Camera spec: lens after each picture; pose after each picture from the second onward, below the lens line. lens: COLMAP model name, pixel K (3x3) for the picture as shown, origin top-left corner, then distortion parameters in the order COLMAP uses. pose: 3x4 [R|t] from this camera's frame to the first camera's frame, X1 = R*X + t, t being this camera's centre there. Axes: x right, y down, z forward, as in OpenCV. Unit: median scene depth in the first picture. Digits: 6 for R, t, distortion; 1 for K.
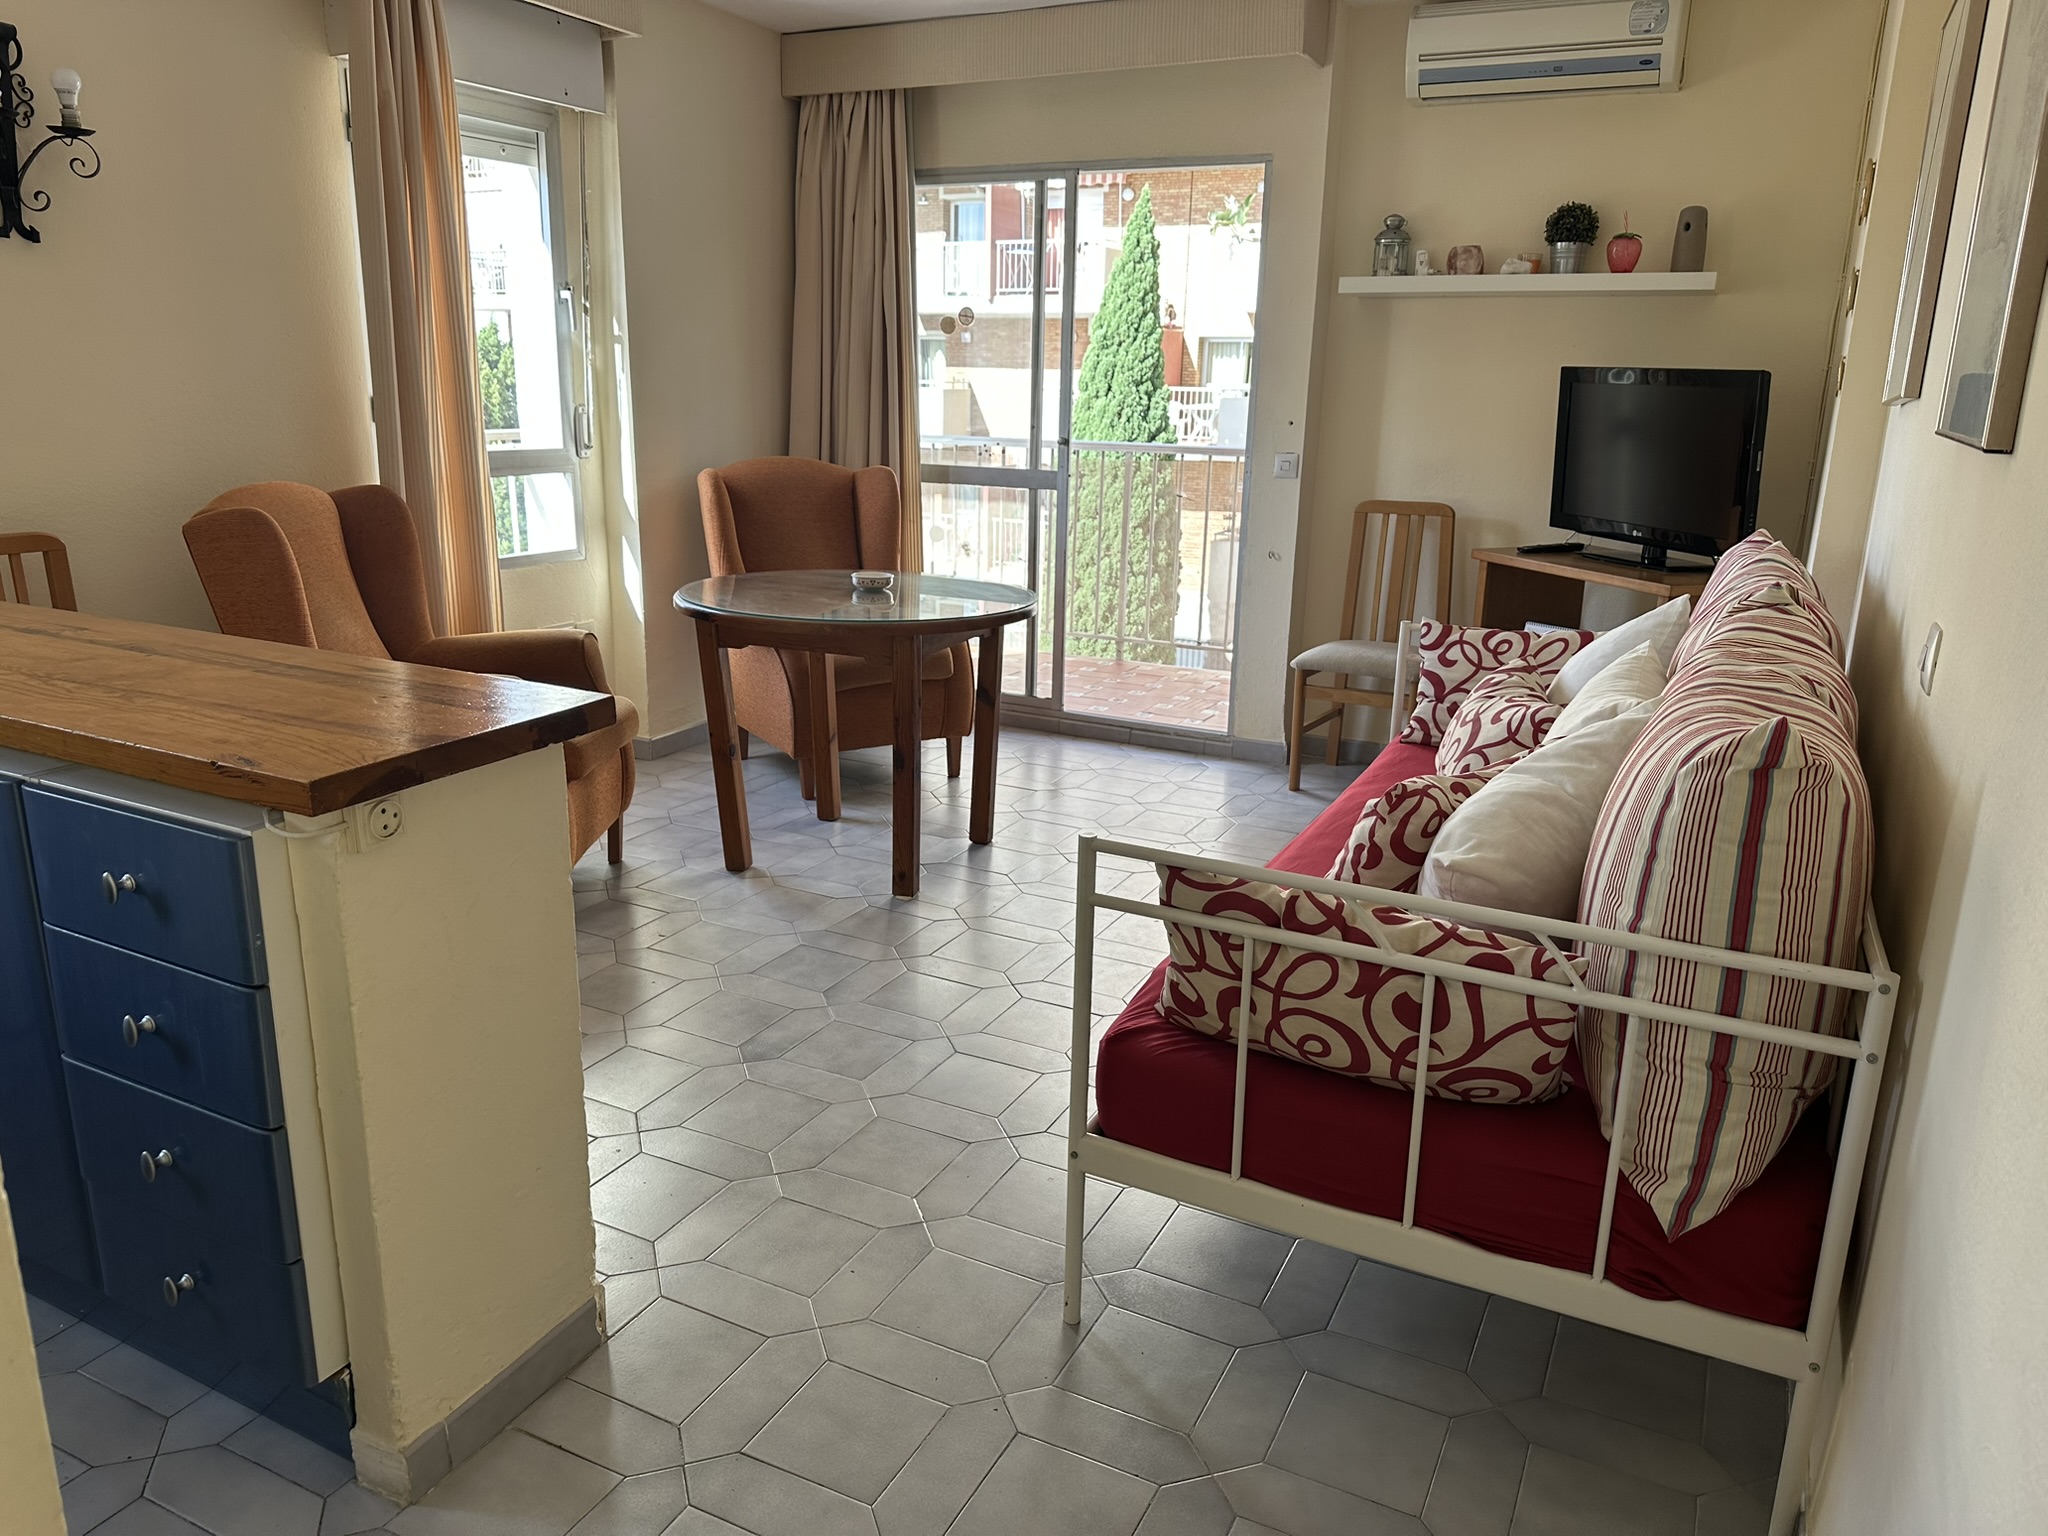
lens RADIAL K [[1437.8, 0, 993.4], [0, 1437.8, 750.1], [0, 0, 1]] dist [0.049762, -0.060914]
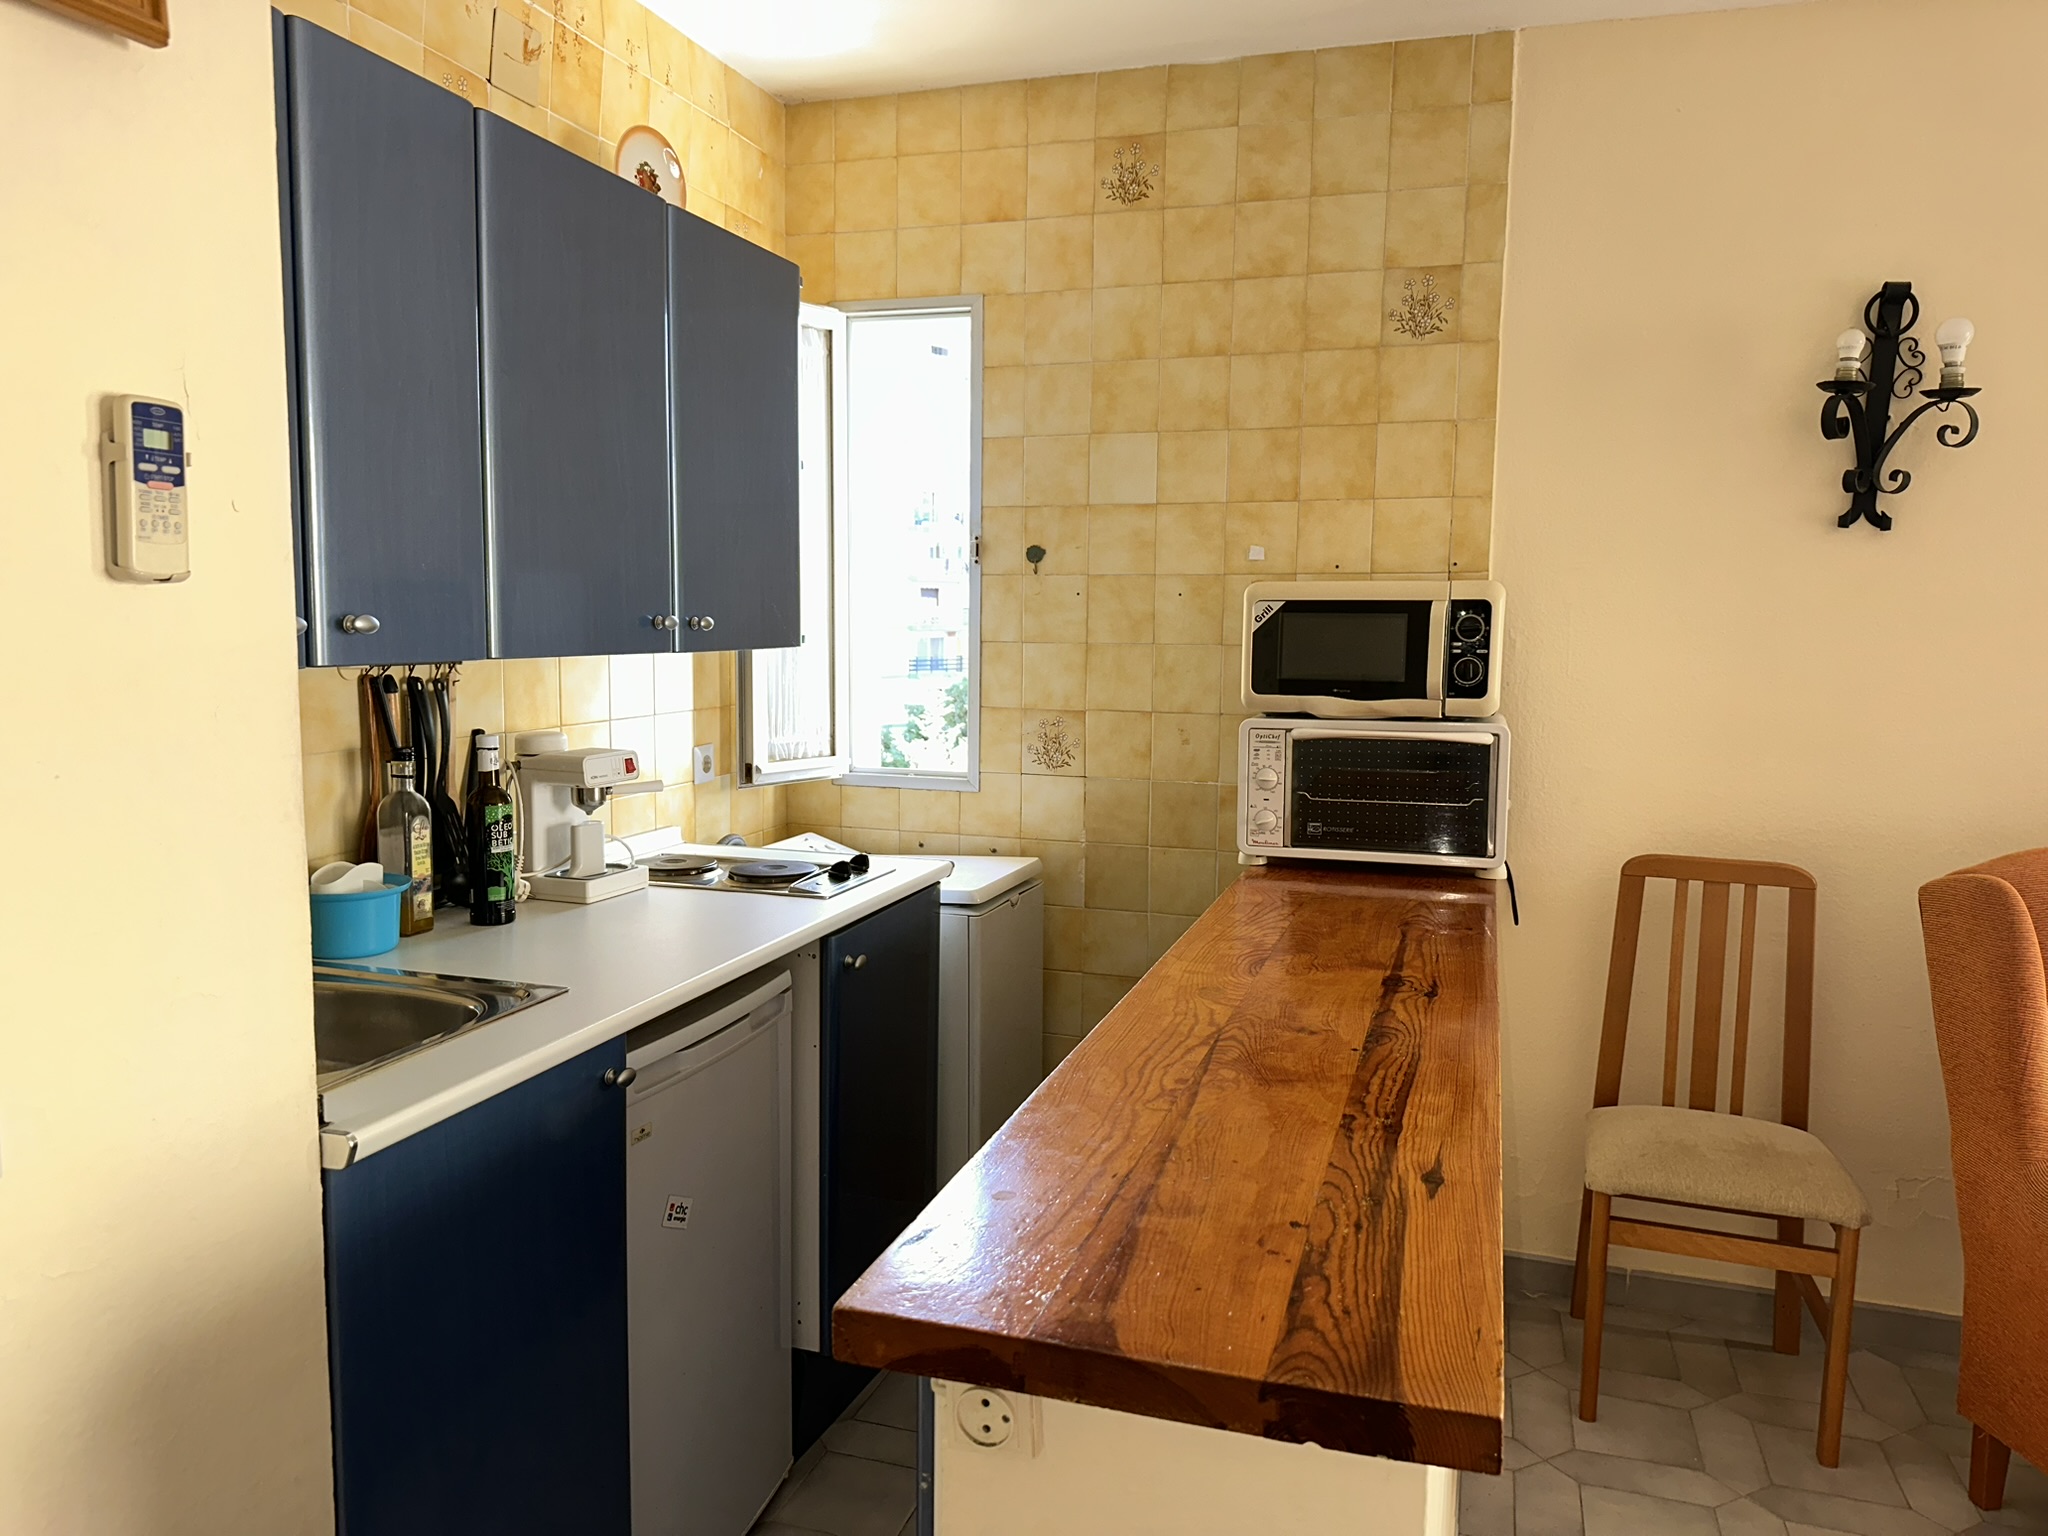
lens RADIAL K [[1437.8, 0, 1086.0], [0, 1437.8, 787.5], [0, 0, 1]] dist [0.049762, -0.060914]
pose [[0.186138, 0.105987, -0.976790, 0.067579], [-0.262280, 0.963448, 0.054559, -0.101444], [0.946870, 0.246037, 0.207132, 0.327922]]
